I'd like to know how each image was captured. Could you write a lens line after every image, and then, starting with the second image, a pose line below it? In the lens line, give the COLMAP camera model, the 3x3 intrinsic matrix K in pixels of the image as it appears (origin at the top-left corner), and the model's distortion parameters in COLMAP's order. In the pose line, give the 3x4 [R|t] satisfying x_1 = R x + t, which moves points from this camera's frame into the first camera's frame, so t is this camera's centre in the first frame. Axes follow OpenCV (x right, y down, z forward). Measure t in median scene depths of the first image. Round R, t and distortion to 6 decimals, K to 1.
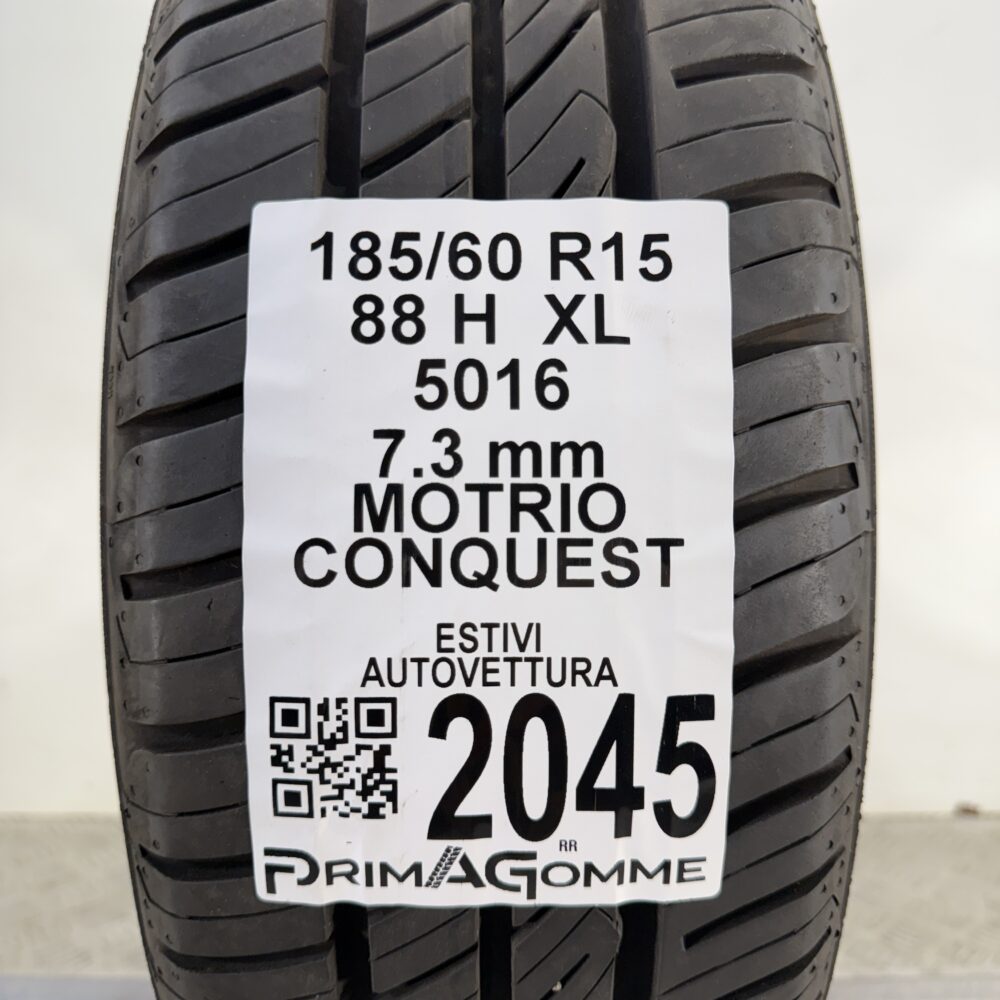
lens RADIAL K [[1101.0, 0, 476.1], [0, 1101.0, 500.6], [0, 0, 1]] dist [0.195163, -0.611364]
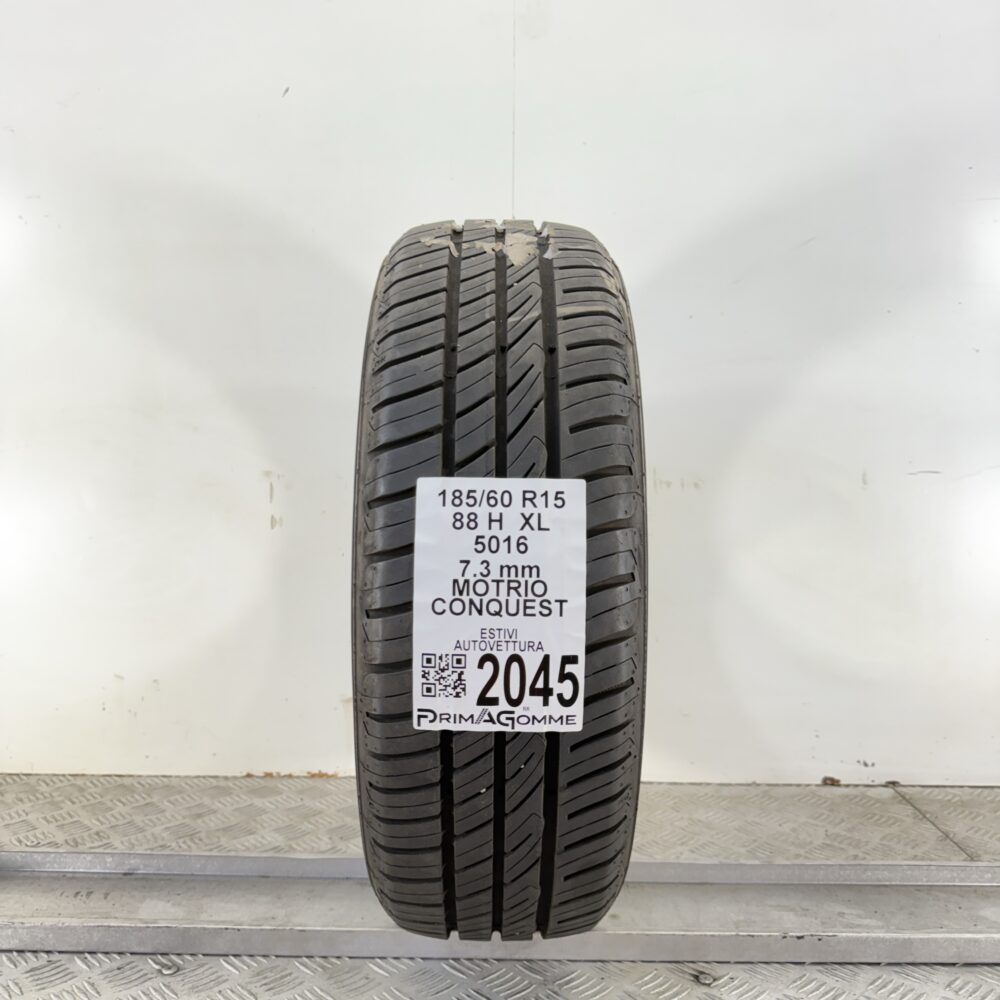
lens RADIAL K [[1101.0, 0, 476.1], [0, 1101.0, 500.6], [0, 0, 1]] dist [0.195163, -0.611364]
pose [[0.999892, 0.013898, -0.004878, -0.037364], [-0.014039, 0.999446, -0.030177, -0.129400], [0.004455, 0.030242, 0.999533, -1.815700]]
